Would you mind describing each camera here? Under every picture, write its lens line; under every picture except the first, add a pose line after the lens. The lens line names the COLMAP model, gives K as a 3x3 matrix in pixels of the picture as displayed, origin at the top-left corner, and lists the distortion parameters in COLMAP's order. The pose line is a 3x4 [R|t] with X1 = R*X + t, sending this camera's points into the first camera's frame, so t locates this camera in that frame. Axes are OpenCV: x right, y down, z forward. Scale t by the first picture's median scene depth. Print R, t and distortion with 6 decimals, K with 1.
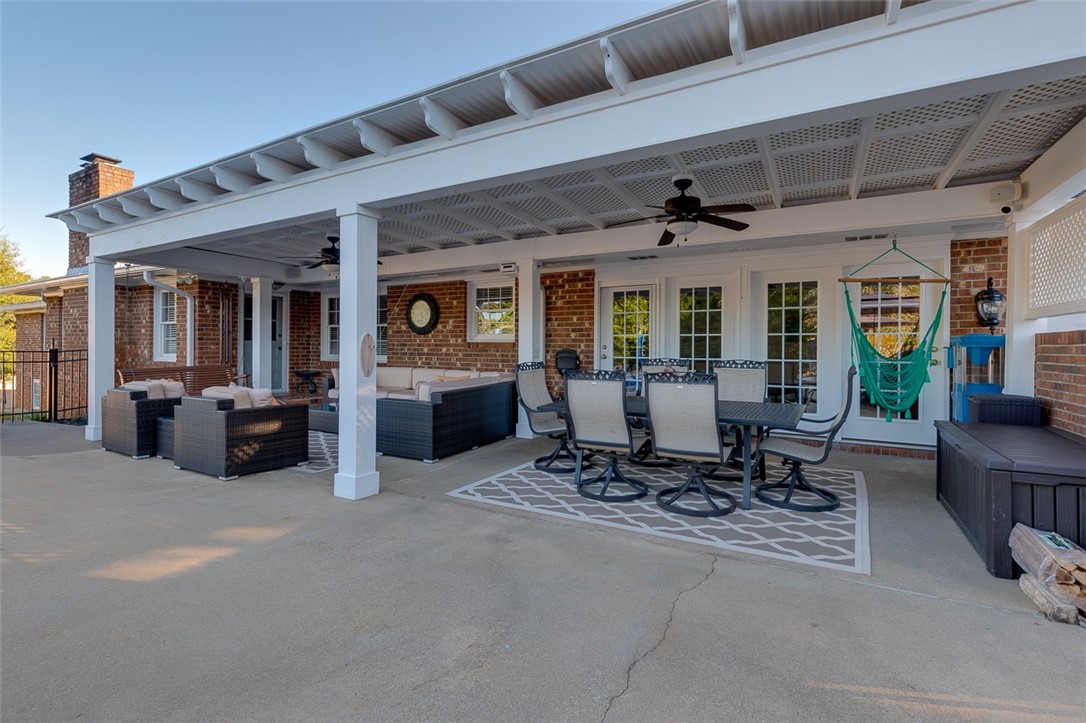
lens RADIAL K [[490.8, 0, 577.8], [0, 490.8, 349.9], [0, 0, 1]] dist [0.005223, -0.000751]
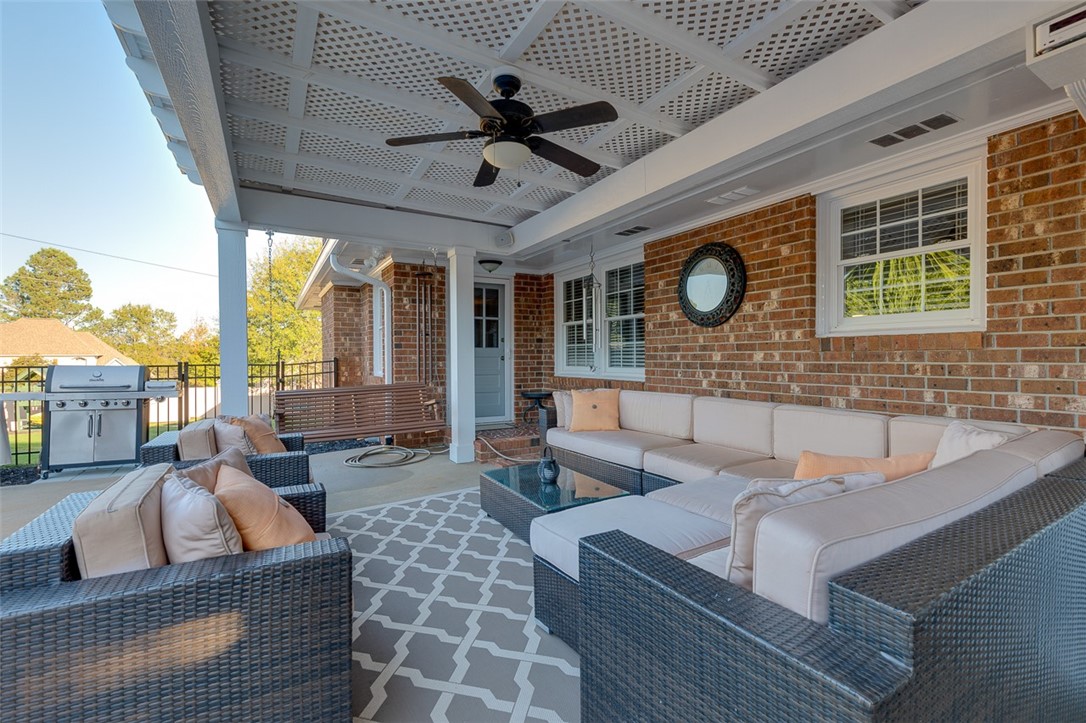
lens RADIAL K [[490.8, 0, 554.6], [0, 490.8, 360.1], [0, 0, 1]] dist [0.005223, -0.000751]
pose [[0.837544, -0.009839, -0.546281, -0.181490], [0.009774, 0.999948, -0.003024, 0.002823], [0.546282, -0.002807, 0.837596, 0.508888]]
